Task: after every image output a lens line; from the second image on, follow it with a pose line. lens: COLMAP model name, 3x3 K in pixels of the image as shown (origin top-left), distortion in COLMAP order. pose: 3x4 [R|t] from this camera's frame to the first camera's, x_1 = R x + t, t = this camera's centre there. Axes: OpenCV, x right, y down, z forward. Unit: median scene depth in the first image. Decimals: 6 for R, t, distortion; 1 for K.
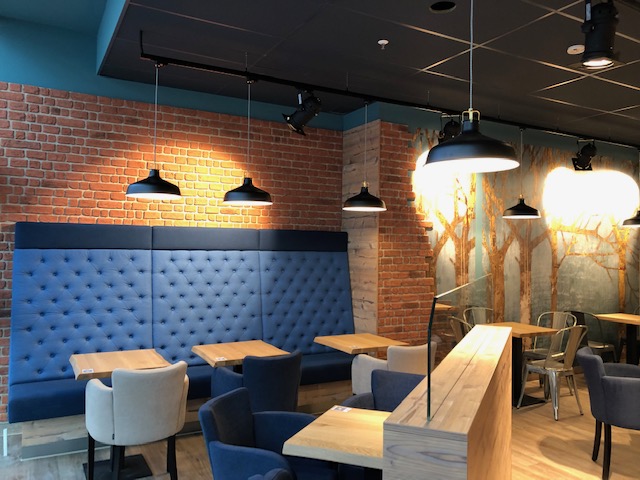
lens RADIAL K [[536.9, 0, 308.3], [0, 536.9, 230.8], [0, 0, 1]] dist [0.061457, -0.040004]
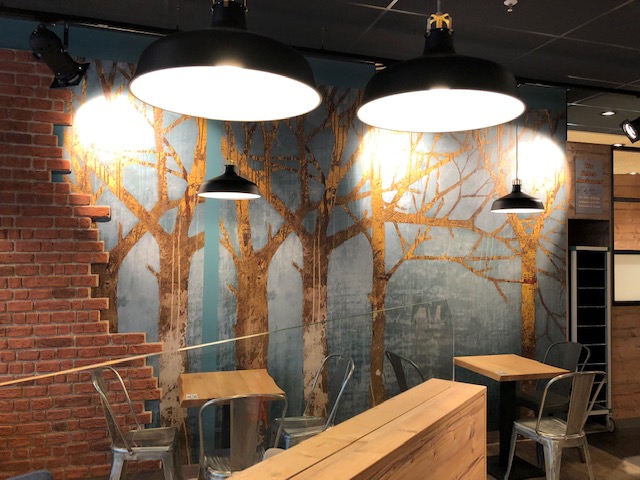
lens RADIAL K [[536.9, 0, 310.2], [0, 536.9, 228.7], [0, 0, 1]] dist [0.061457, -0.040004]
pose [[0.974943, -0.006441, -0.222359, 0.574153], [0.007757, 0.999957, 0.005045, 0.006103], [0.222317, -0.006643, 0.974952, 0.422556]]
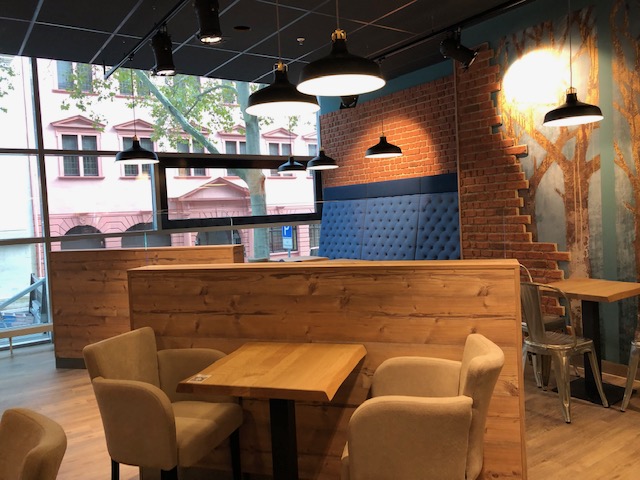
lens RADIAL K [[536.9, 0, 314.7], [0, 536.9, 230.8], [0, 0, 1]] dist [0.061457, -0.040004]
pose [[0.075042, 0.021286, -0.996953, 0.981802], [0.093415, 0.995226, 0.028280, 0.055175], [0.992795, -0.095253, 0.072695, 0.588882]]
